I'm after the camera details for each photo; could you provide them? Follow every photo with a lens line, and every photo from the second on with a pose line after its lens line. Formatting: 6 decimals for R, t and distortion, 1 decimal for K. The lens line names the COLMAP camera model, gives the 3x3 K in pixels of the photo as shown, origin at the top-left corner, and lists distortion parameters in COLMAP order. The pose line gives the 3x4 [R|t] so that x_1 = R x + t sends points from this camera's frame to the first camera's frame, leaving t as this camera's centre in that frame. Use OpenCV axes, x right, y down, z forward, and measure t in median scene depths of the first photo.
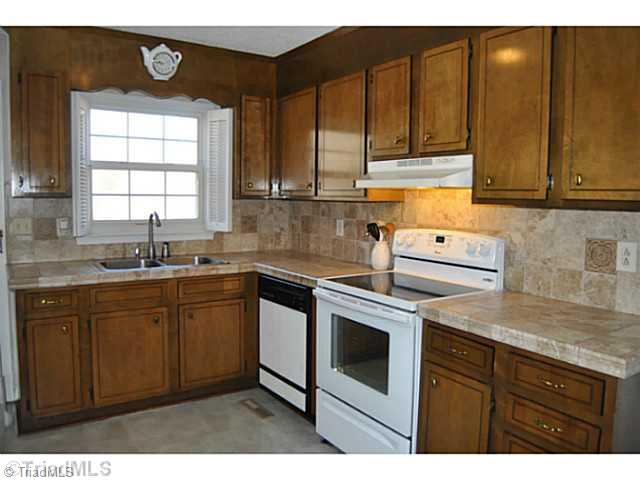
lens RADIAL K [[491.8, 0, 321.1], [0, 491.8, 237.0], [0, 0, 1]] dist [-0.045595, 0.000043]
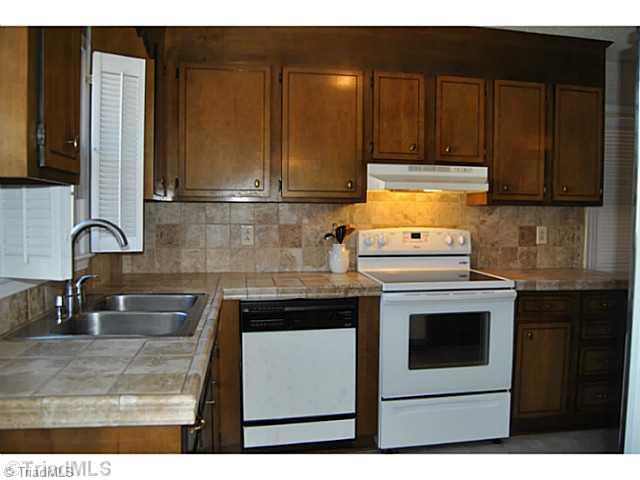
lens RADIAL K [[491.8, 0, 319.8], [0, 491.8, 240.5], [0, 0, 1]] dist [-0.045595, 0.000043]
pose [[0.416636, -0.057805, 0.907234, -1.020995], [0.073715, 0.996838, 0.029661, -0.039452], [-0.906080, 0.054518, 0.419580, 0.801377]]
